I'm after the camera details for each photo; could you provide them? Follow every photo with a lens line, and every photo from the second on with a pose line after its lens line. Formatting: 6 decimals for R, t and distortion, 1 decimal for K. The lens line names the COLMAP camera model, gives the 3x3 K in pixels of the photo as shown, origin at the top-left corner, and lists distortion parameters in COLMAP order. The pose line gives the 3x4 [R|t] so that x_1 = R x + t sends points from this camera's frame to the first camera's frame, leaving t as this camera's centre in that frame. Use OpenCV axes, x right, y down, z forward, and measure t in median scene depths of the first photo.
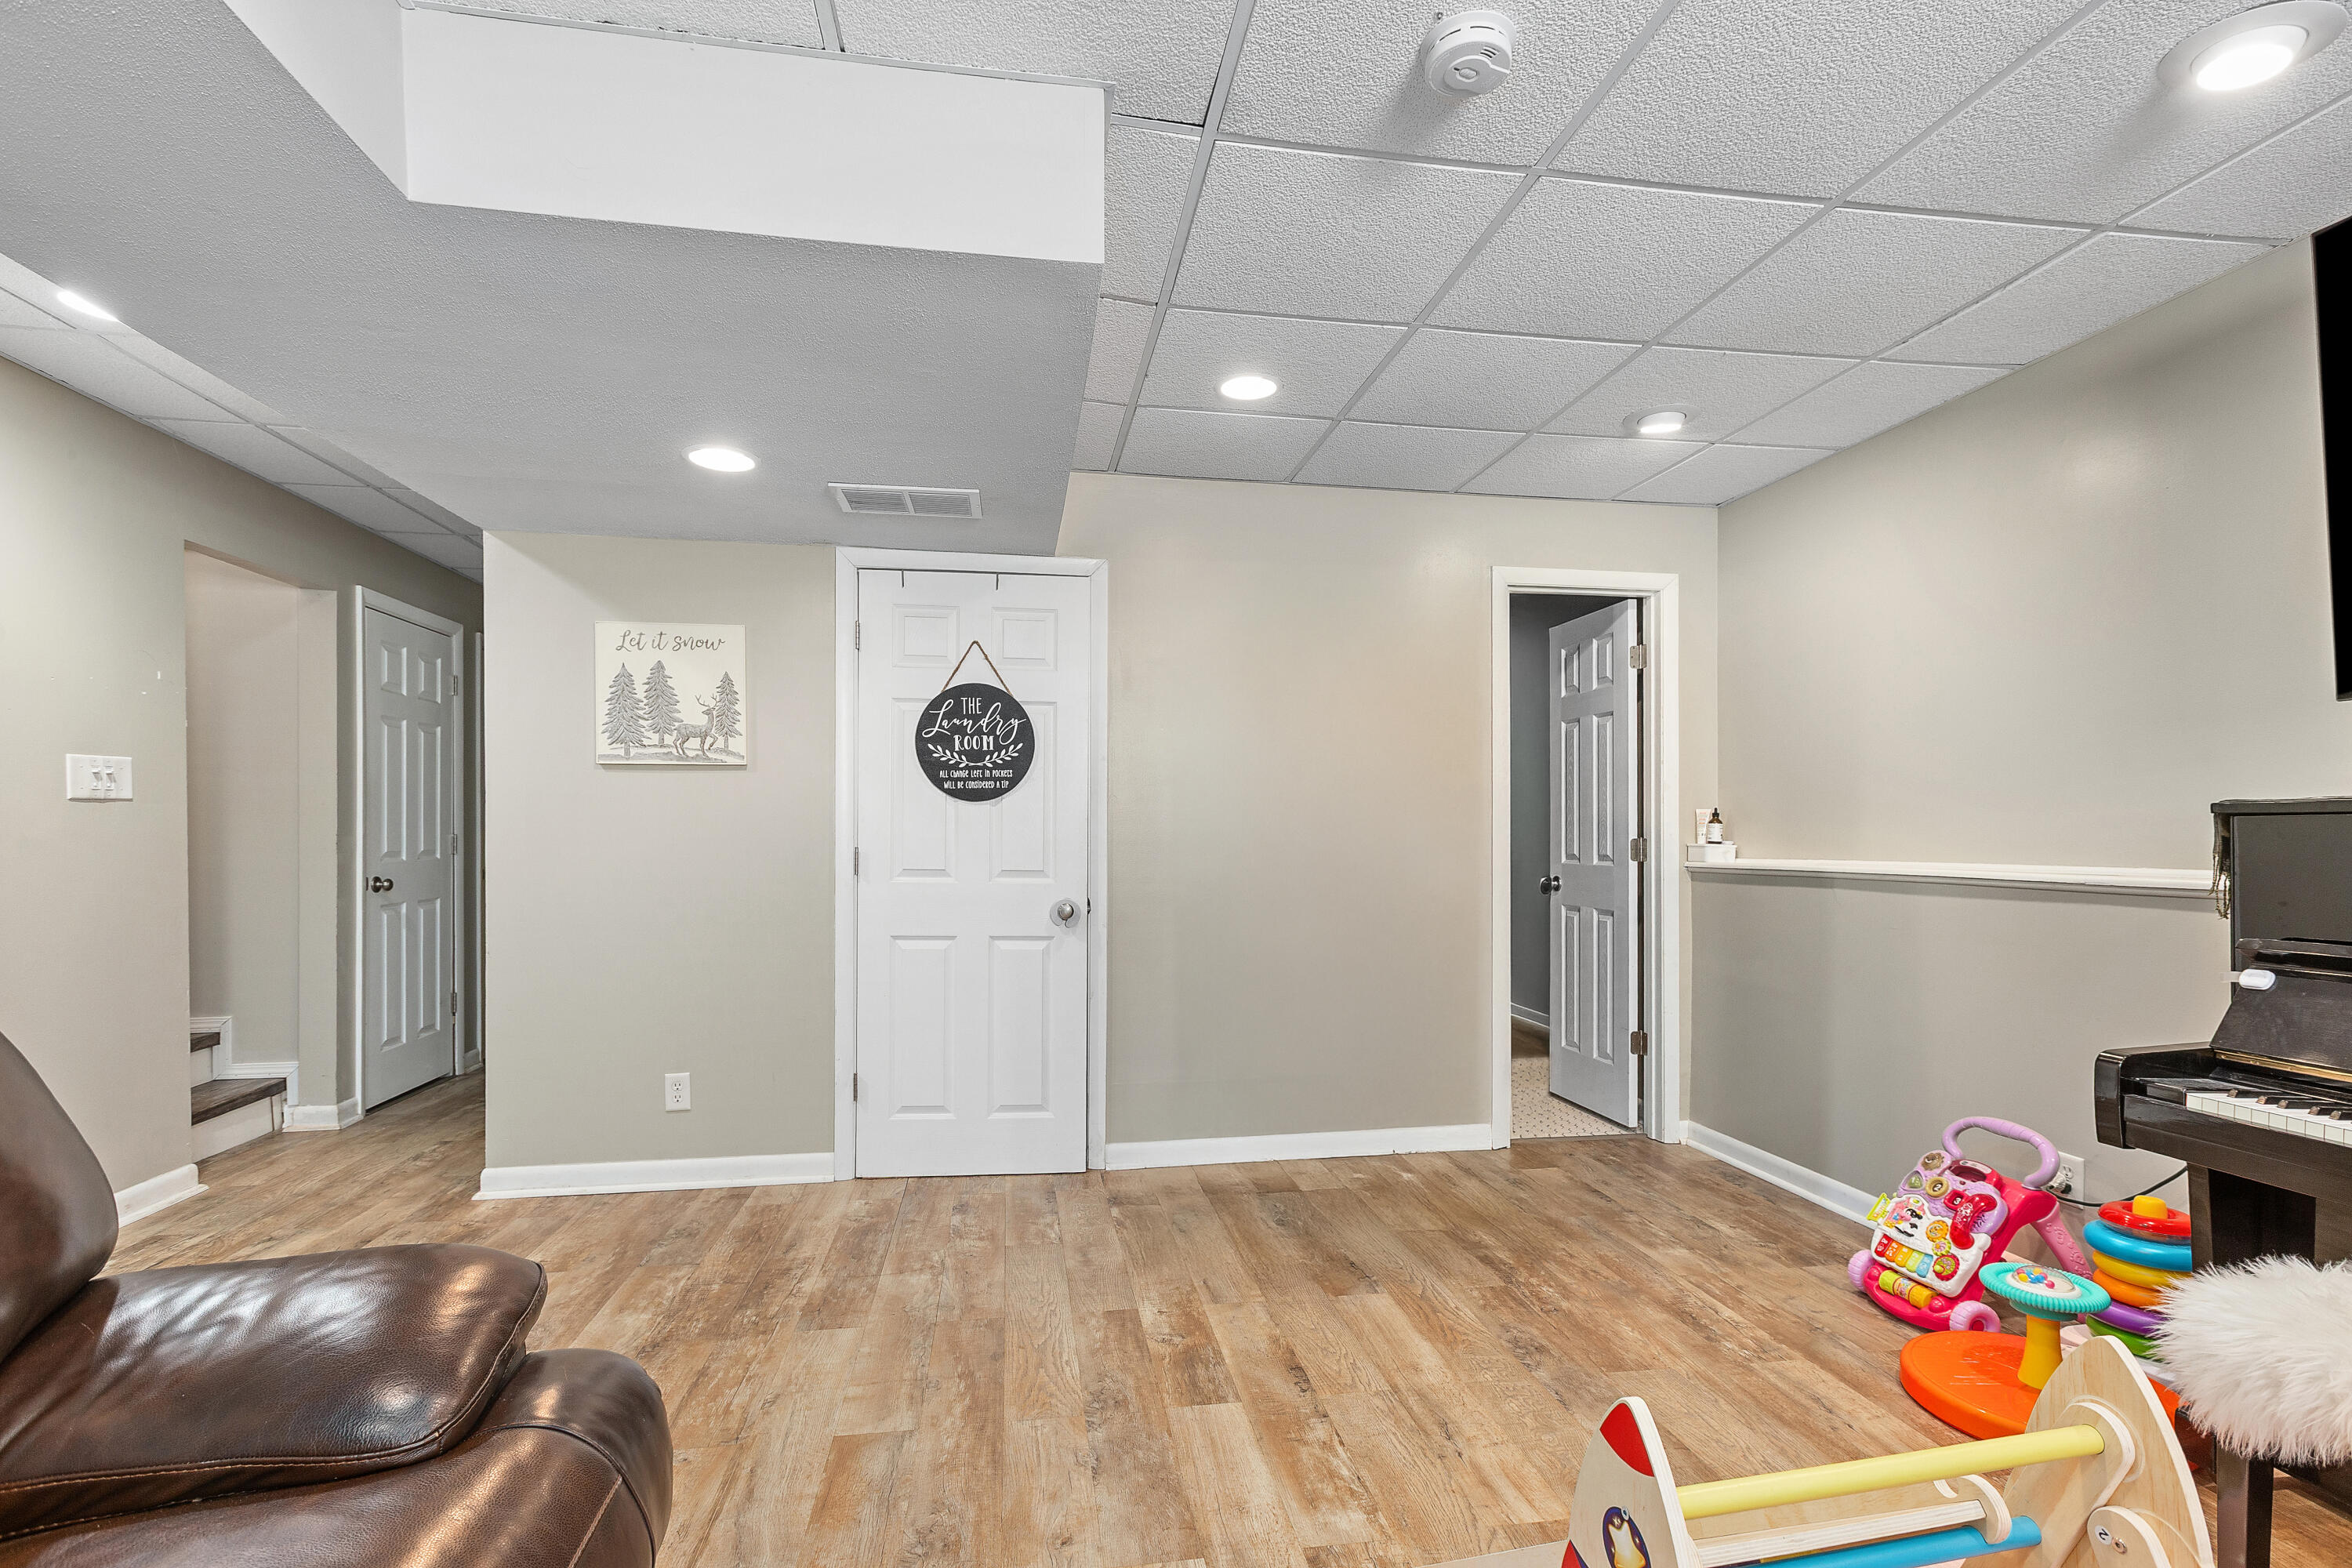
lens RADIAL K [[1078.7, 0, 1177.3], [0, 1078.7, 836.4], [0, 0, 1]] dist [0.001120, 0.000127]
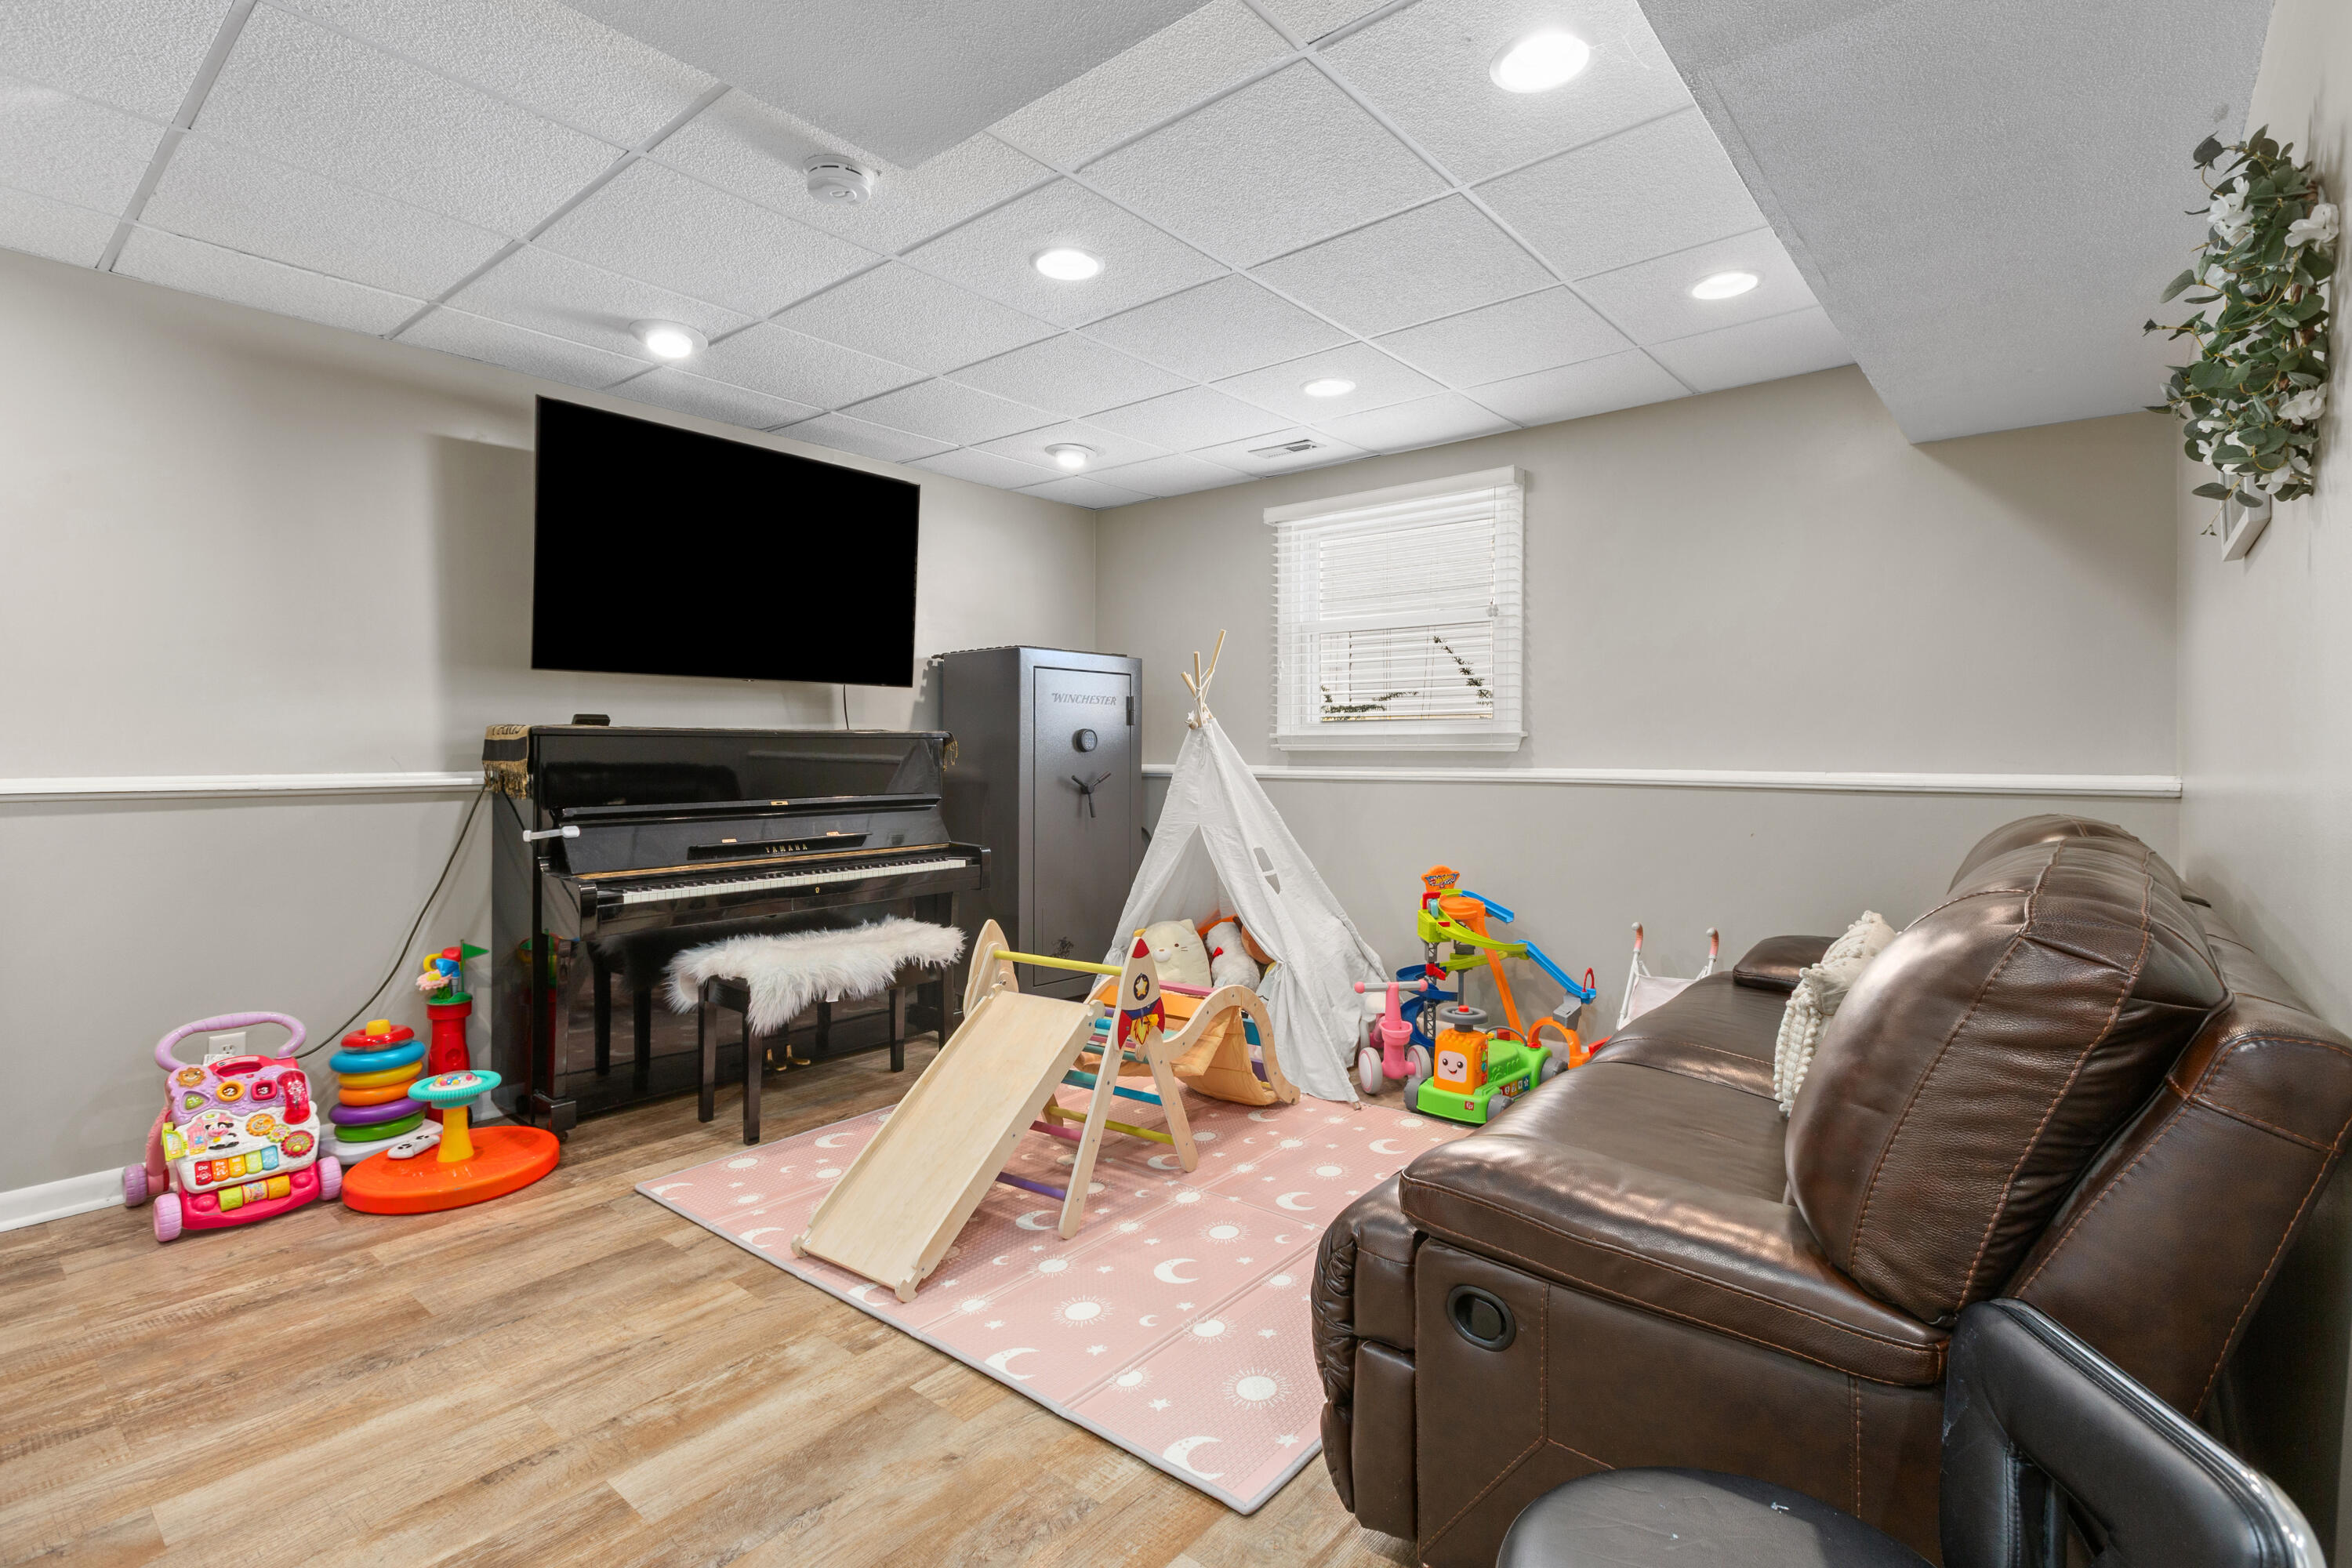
lens RADIAL K [[1058.3, 0, 1181.9], [0, 1058.3, 772.4], [0, 0, 1]] dist [0.002598, 0.000145]
pose [[-0.650073, -0.020367, 0.759599, -0.673773], [-0.000647, 0.999655, 0.026249, -0.005472], [-0.759871, 0.016572, -0.649862, 1.011652]]
